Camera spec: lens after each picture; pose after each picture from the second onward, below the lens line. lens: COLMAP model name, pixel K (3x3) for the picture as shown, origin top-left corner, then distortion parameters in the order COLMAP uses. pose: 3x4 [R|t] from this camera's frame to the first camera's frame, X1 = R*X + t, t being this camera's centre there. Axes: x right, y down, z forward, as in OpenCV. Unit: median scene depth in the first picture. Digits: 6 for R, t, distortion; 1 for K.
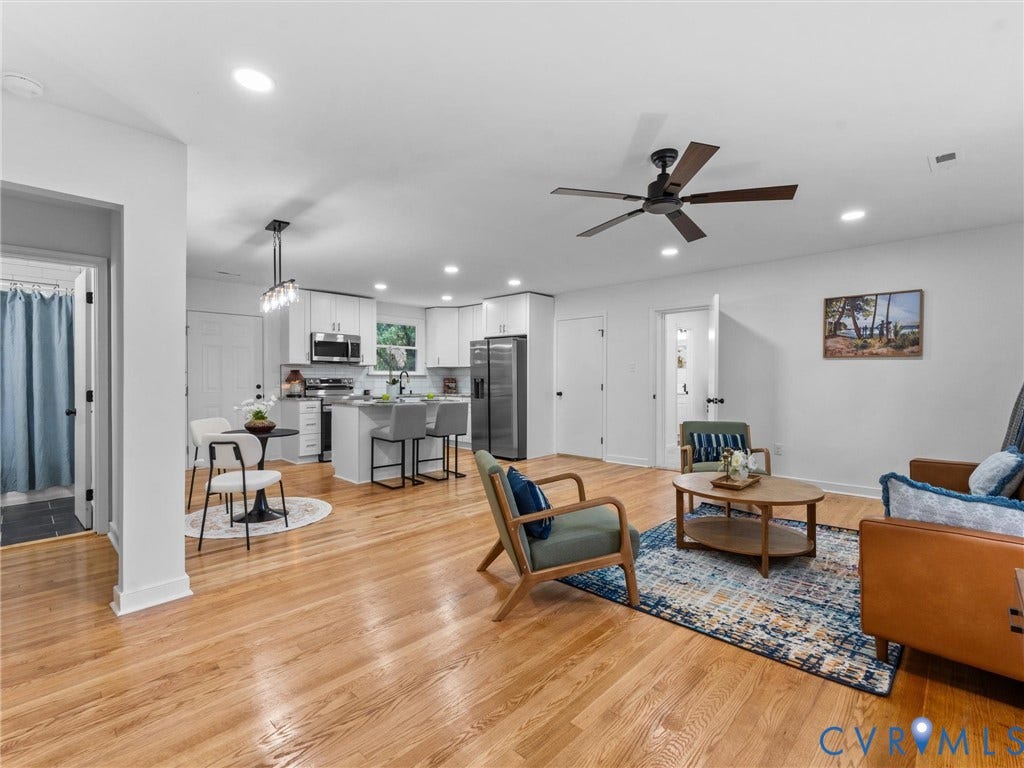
lens RADIAL K [[479.3, 0, 505.1], [0, 479.3, 384.0], [0, 0, 1]] dist [0.000143, -0.000726]
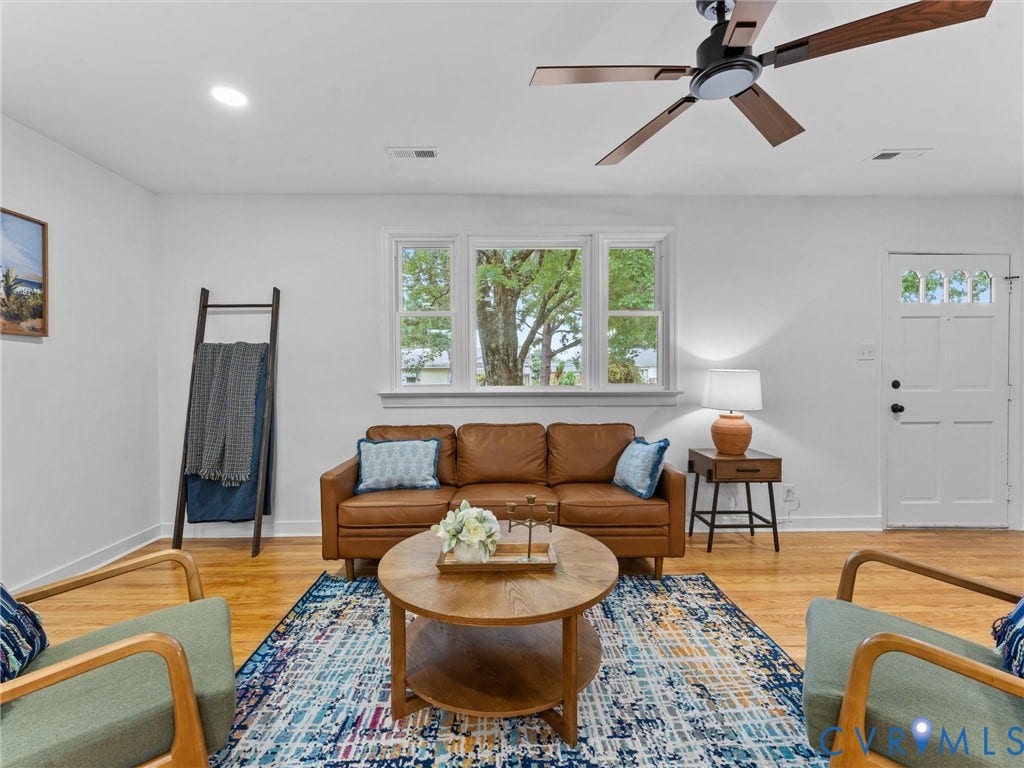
lens RADIAL K [[467.3, 0, 507.8], [0, 467.3, 380.3], [0, 0, 1]] dist [0.002248, 0.000262]
pose [[-0.710404, -0.002906, 0.703788, 0.066477], [0.013257, 0.999759, 0.017509, -0.008360], [-0.703669, 0.021768, -0.710194, 0.965025]]
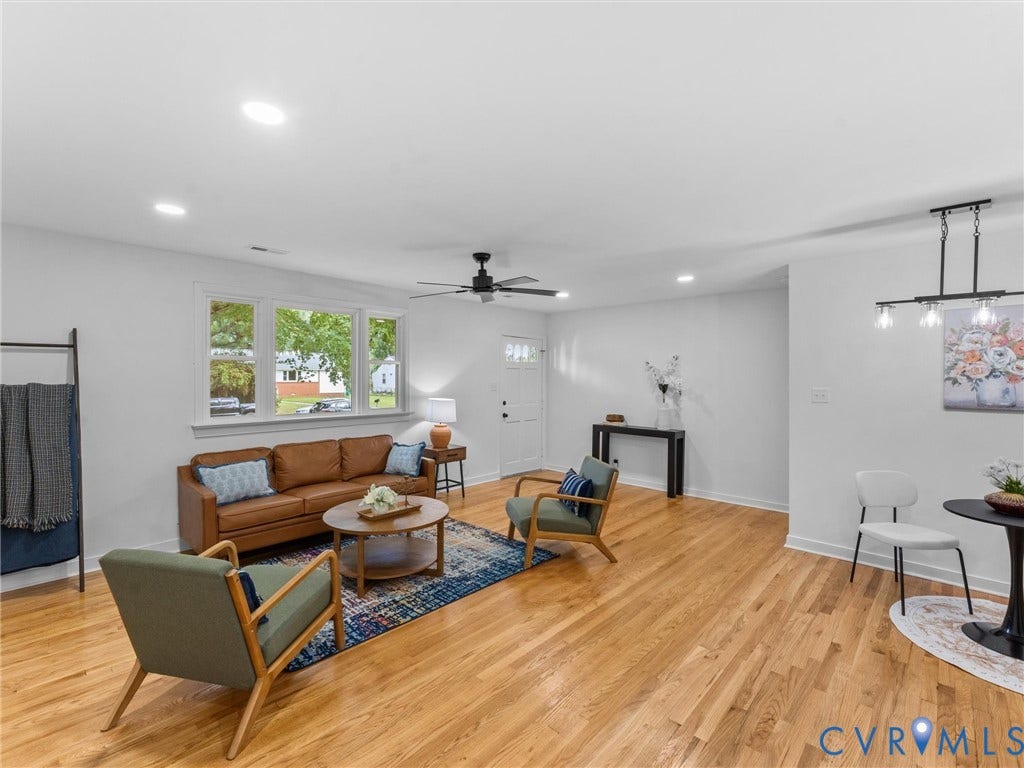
lens RADIAL K [[463.0, 0, 509.6], [0, 463.0, 381.3], [0, 0, 1]] dist [0.000272, 0.000030]
pose [[-0.999811, -0.002688, -0.019242, 0.165923], [-0.003081, 0.999787, 0.020425, -0.078165], [0.019183, 0.020481, -0.999606, 1.439648]]
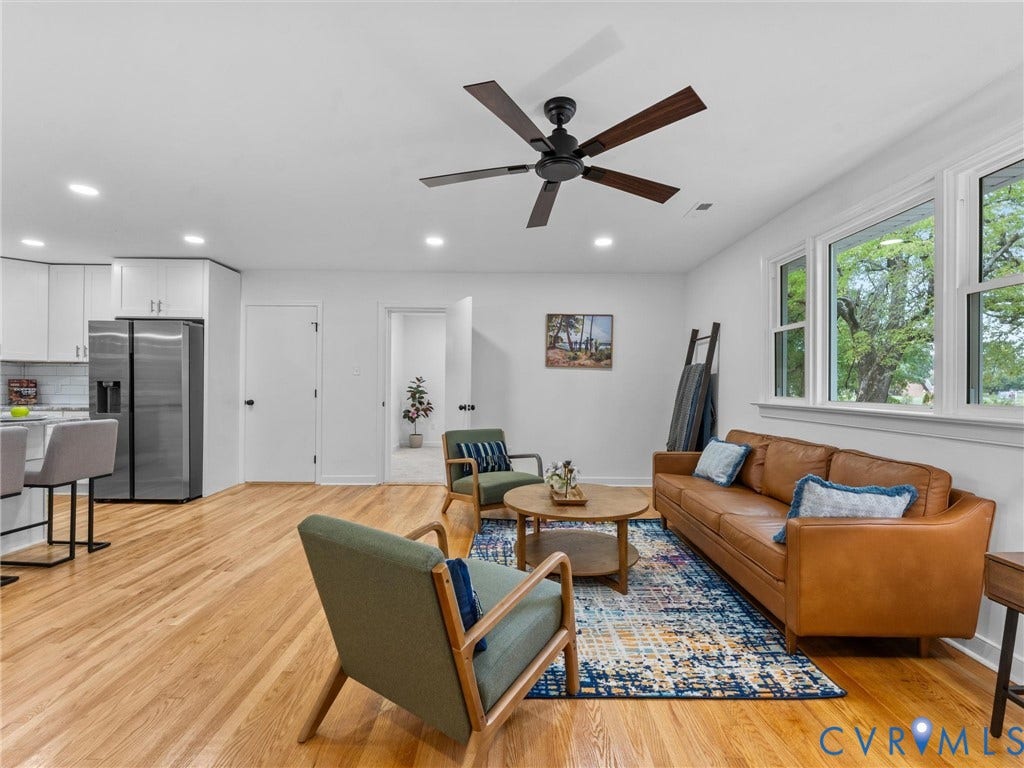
lens RADIAL K [[465.1, 0, 510.1], [0, 465.1, 386.3], [0, 0, 1]] dist [0.000310, -0.000005]
pose [[0.716525, 0.005600, 0.697539, -0.162899], [-0.001968, 0.999980, -0.006006, -0.002169], [-0.697559, 0.002931, 0.716521, 0.300021]]
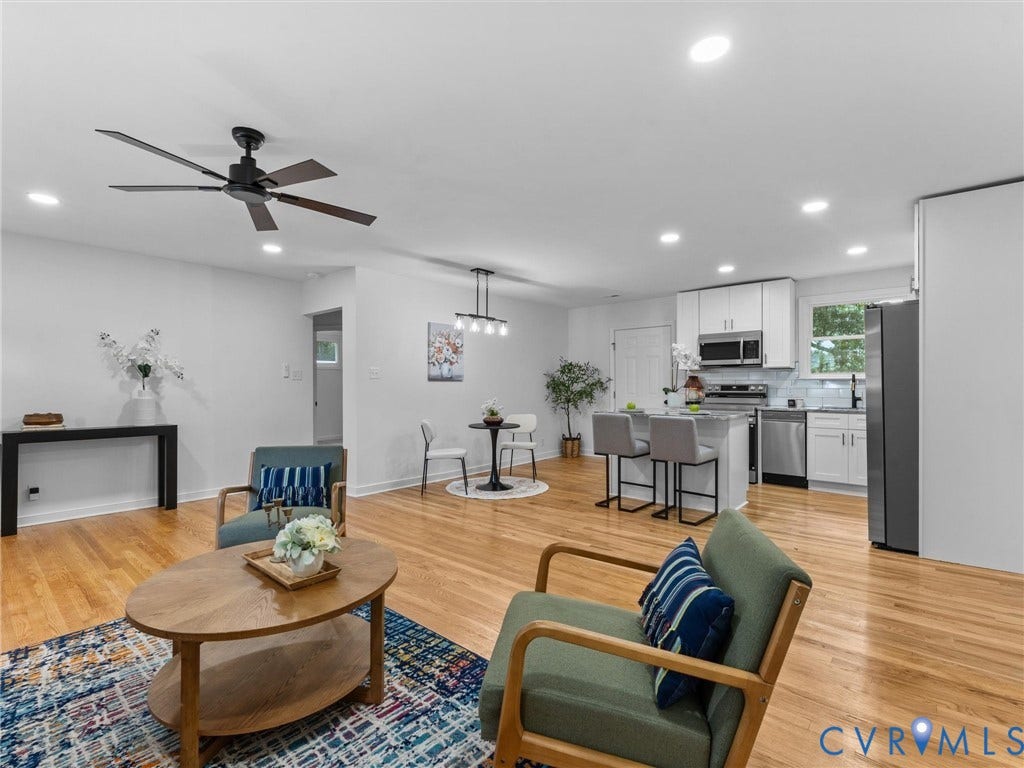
lens RADIAL K [[479.3, 0, 505.1], [0, 479.3, 384.0], [0, 0, 1]] dist [0.000143, -0.000726]
pose [[0.049264, -0.003683, -0.998779, 0.751739], [-0.008504, 0.999955, -0.004106, -0.008841], [0.998750, 0.008696, 0.049230, 0.863393]]
